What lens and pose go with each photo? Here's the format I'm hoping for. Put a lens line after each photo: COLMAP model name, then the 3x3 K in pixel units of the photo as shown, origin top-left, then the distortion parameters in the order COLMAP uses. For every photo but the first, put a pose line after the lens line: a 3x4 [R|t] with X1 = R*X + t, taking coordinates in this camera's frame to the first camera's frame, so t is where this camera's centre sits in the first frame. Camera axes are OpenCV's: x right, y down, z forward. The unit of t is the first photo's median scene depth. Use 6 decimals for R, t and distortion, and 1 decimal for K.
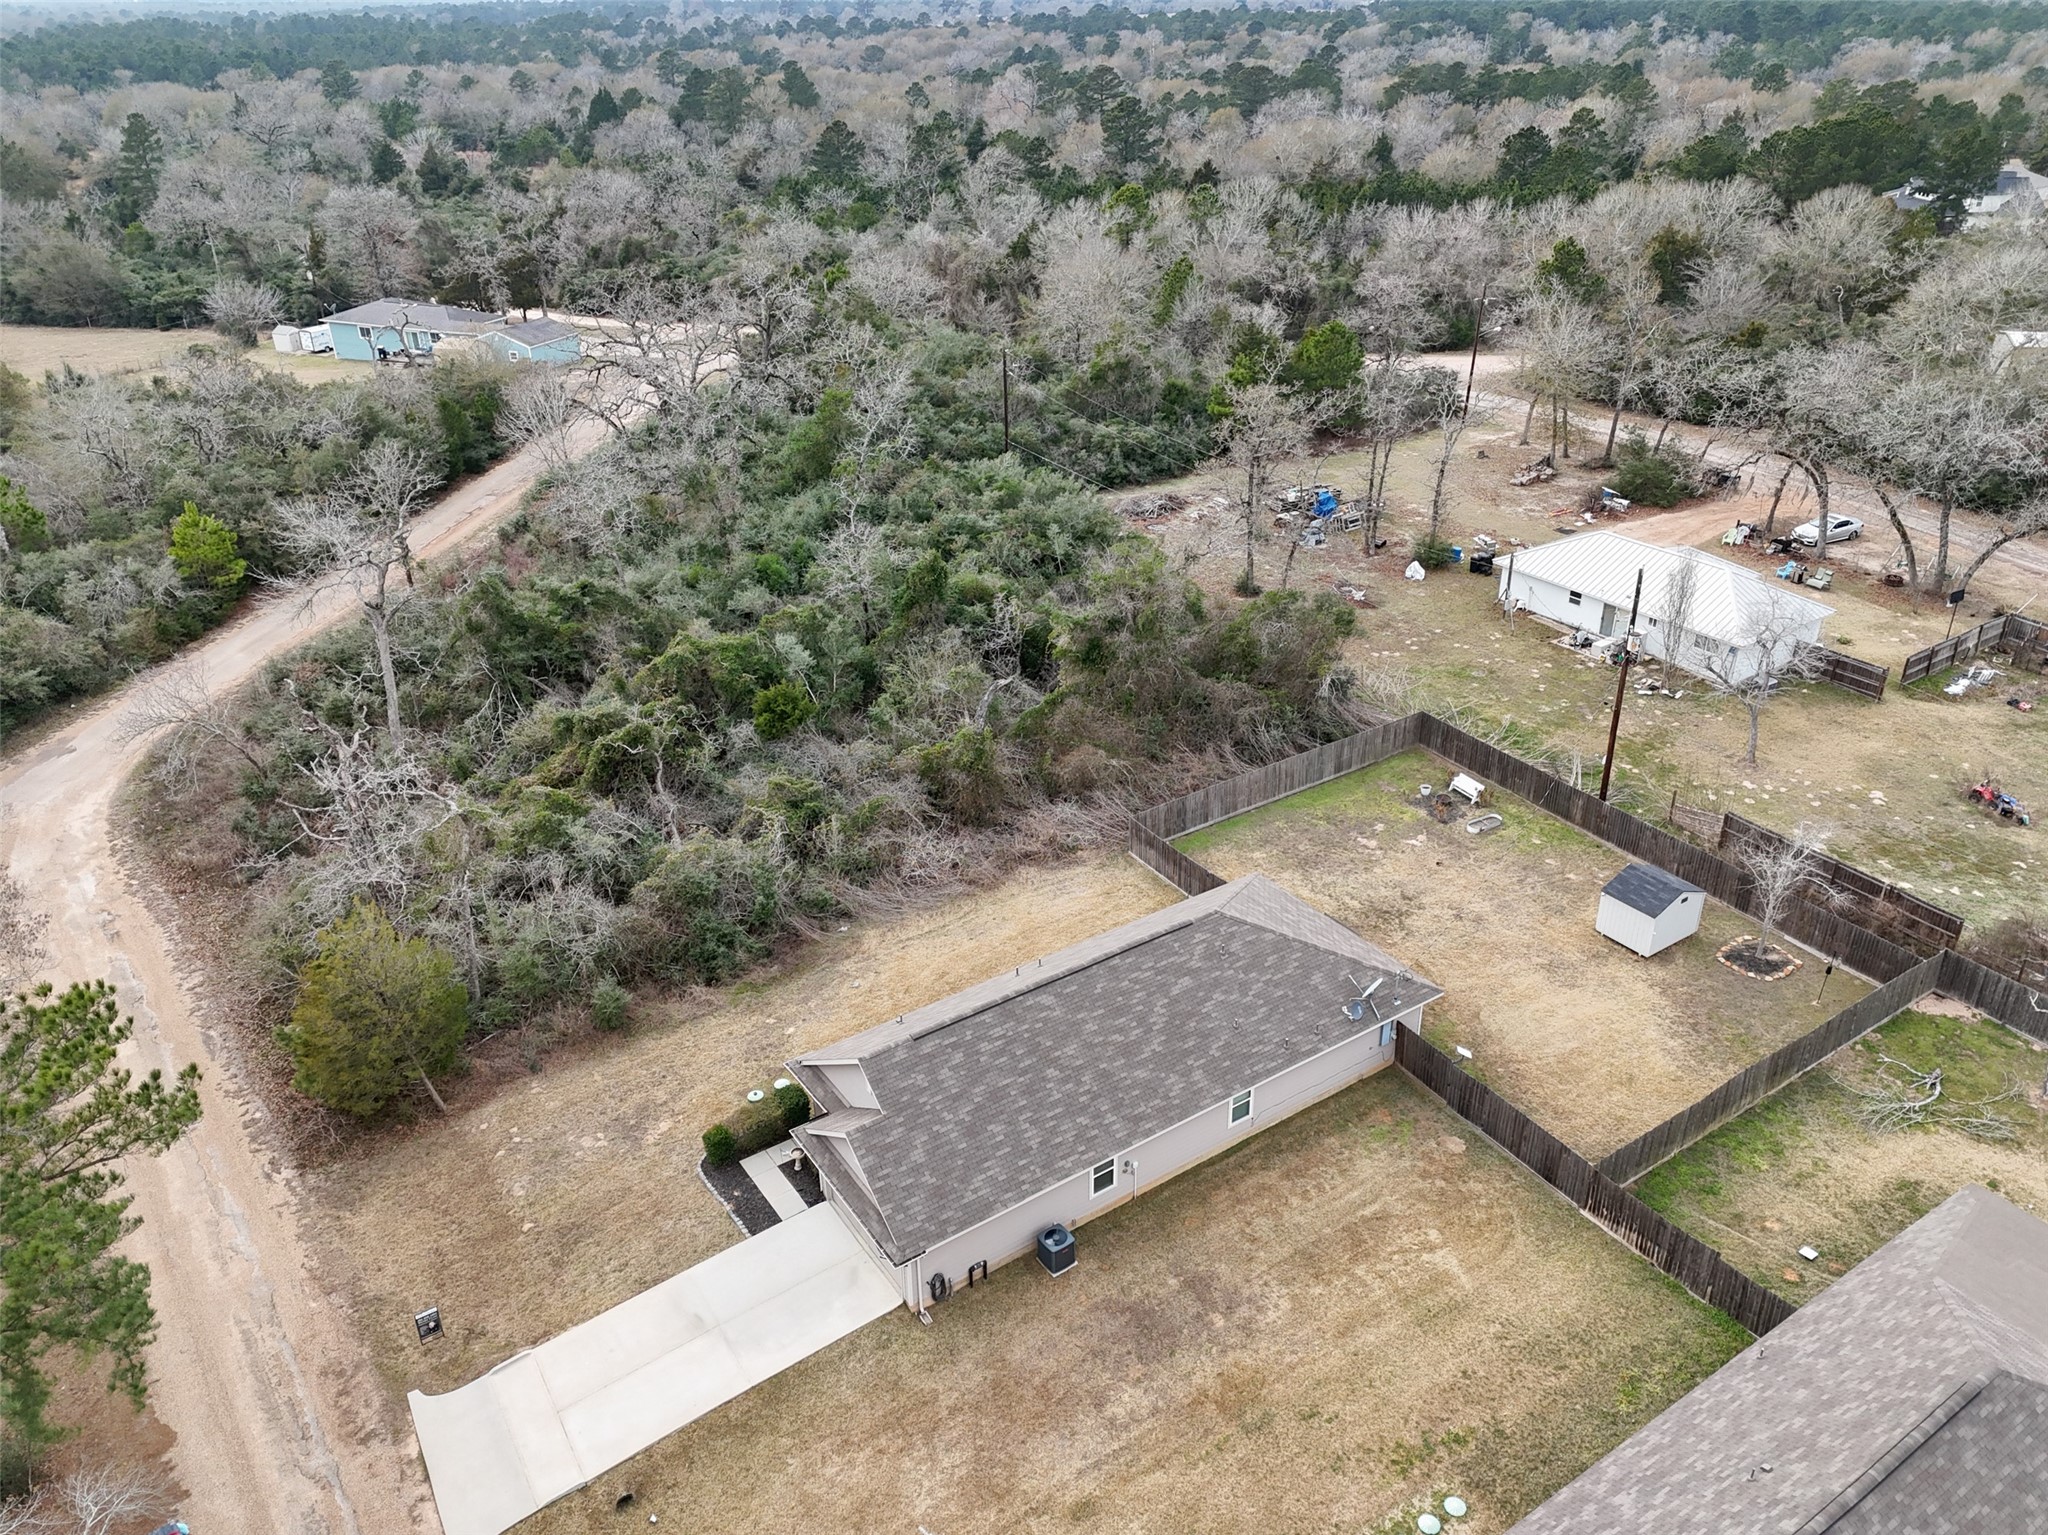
lens RADIAL K [[1505.3, 0, 1024.6], [0, 1505.3, 756.5], [0, 0, 1]] dist [0.078693, -0.073133]
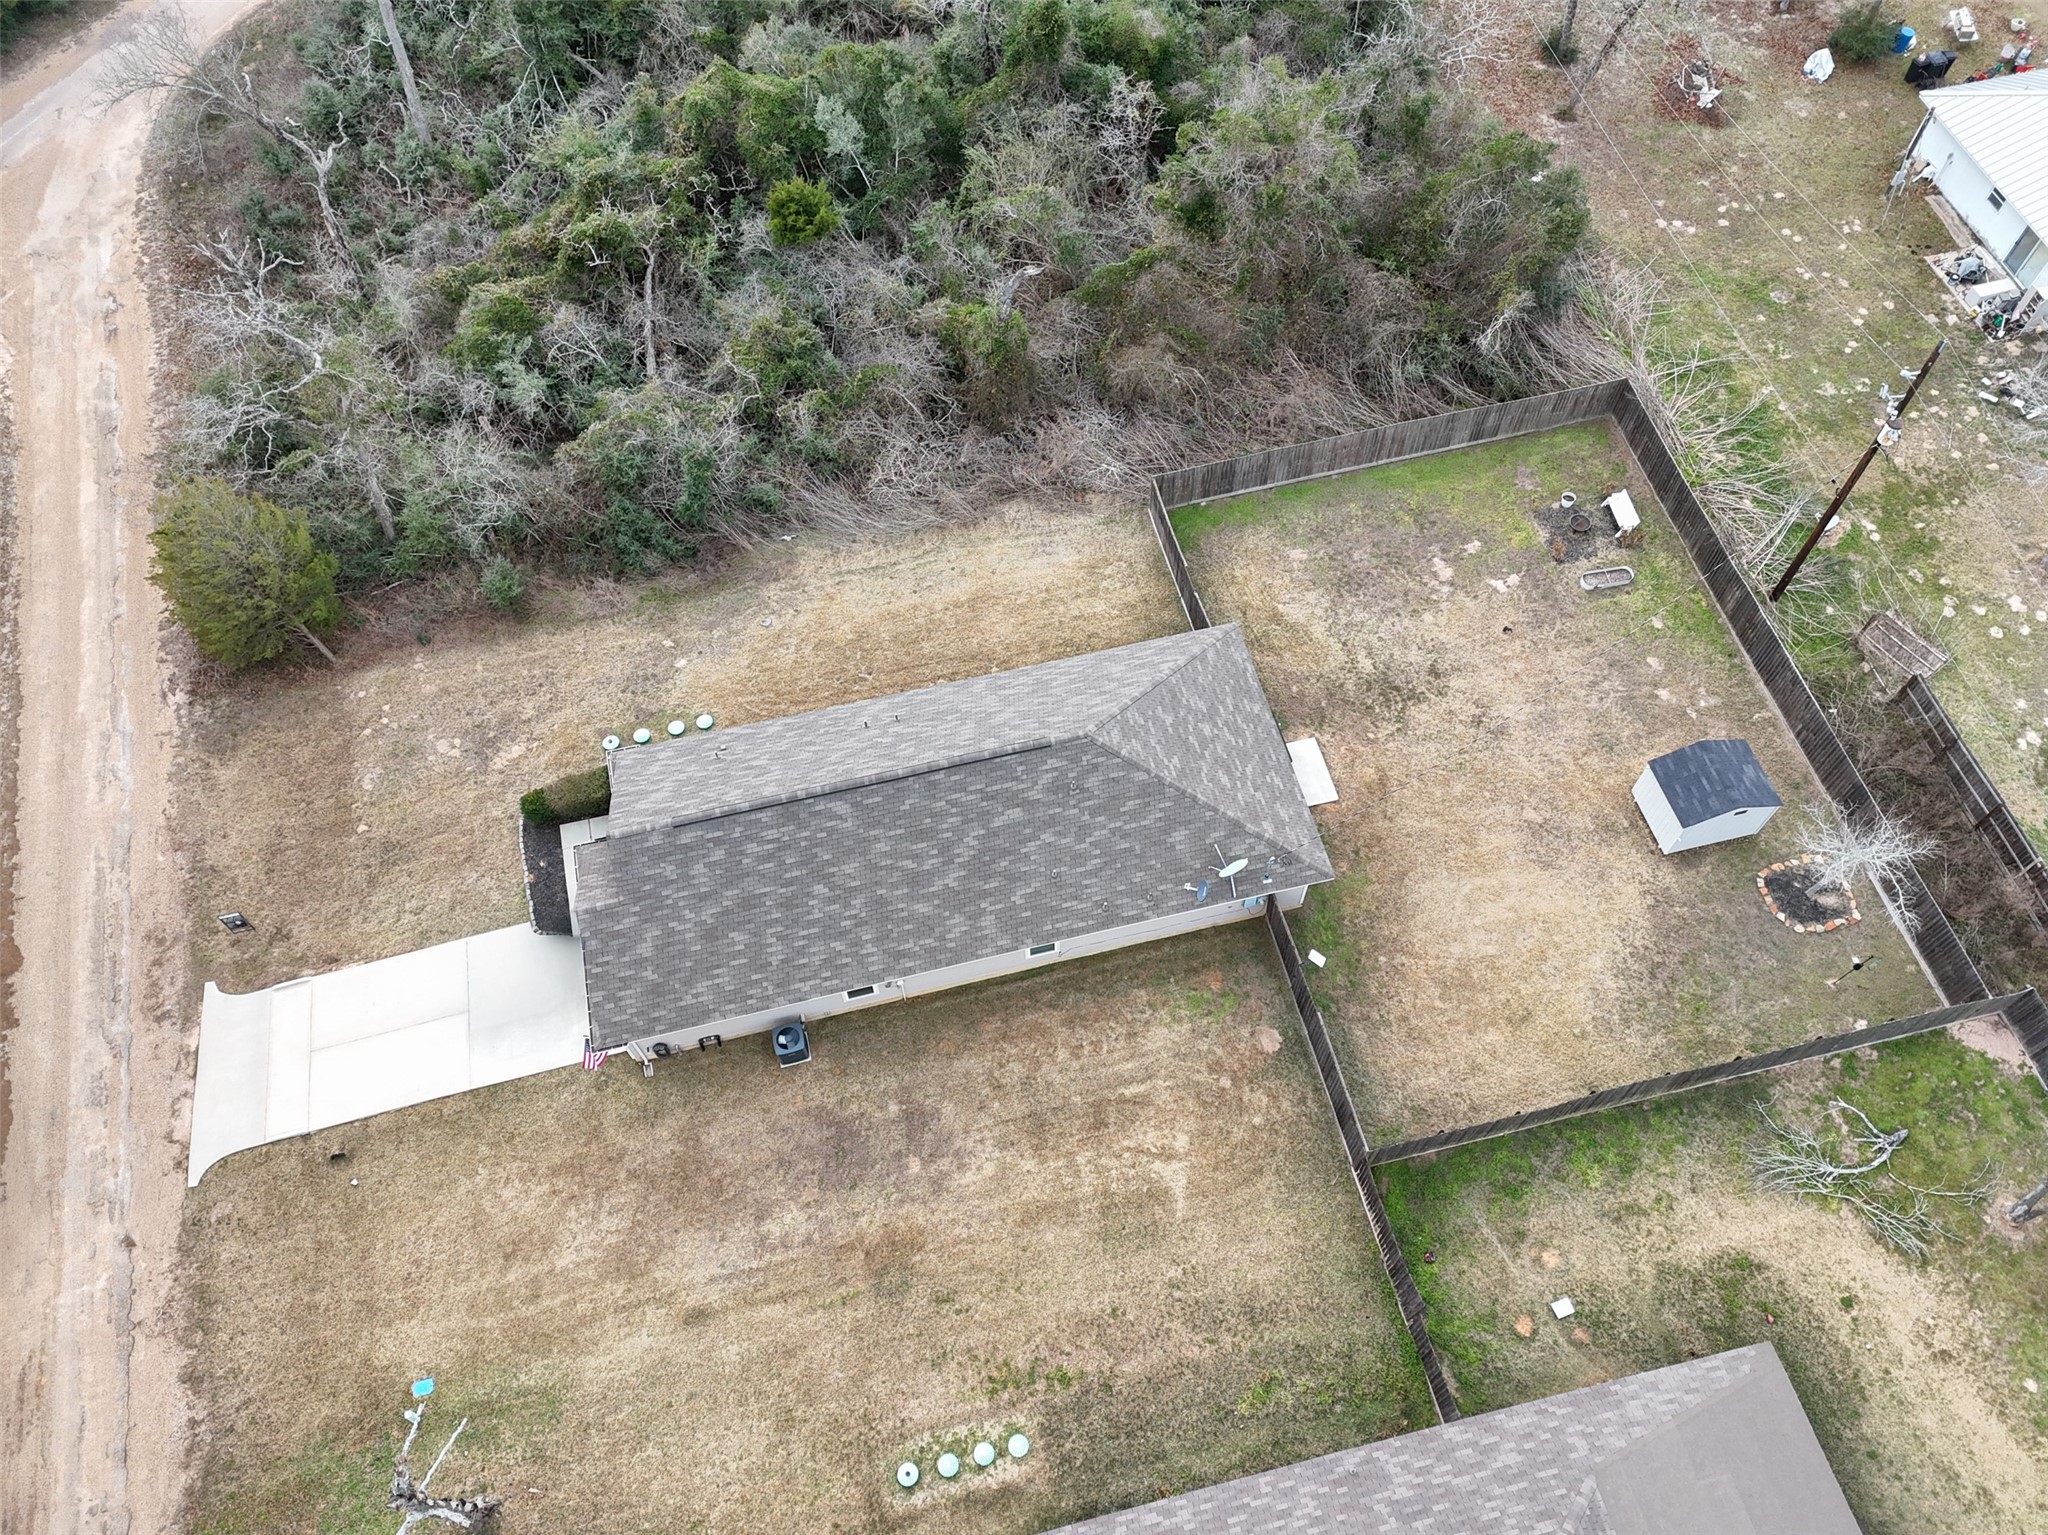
lens RADIAL K [[1505.3, 0, 1024.6], [0, 1505.3, 756.5], [0, 0, 1]] dist [0.078693, -0.073133]
pose [[0.937365, 0.298907, -0.178890, 0.253977], [-0.156575, 0.820264, 0.550137, -0.353506], [0.311177, -0.487670, 0.815688, 0.298809]]
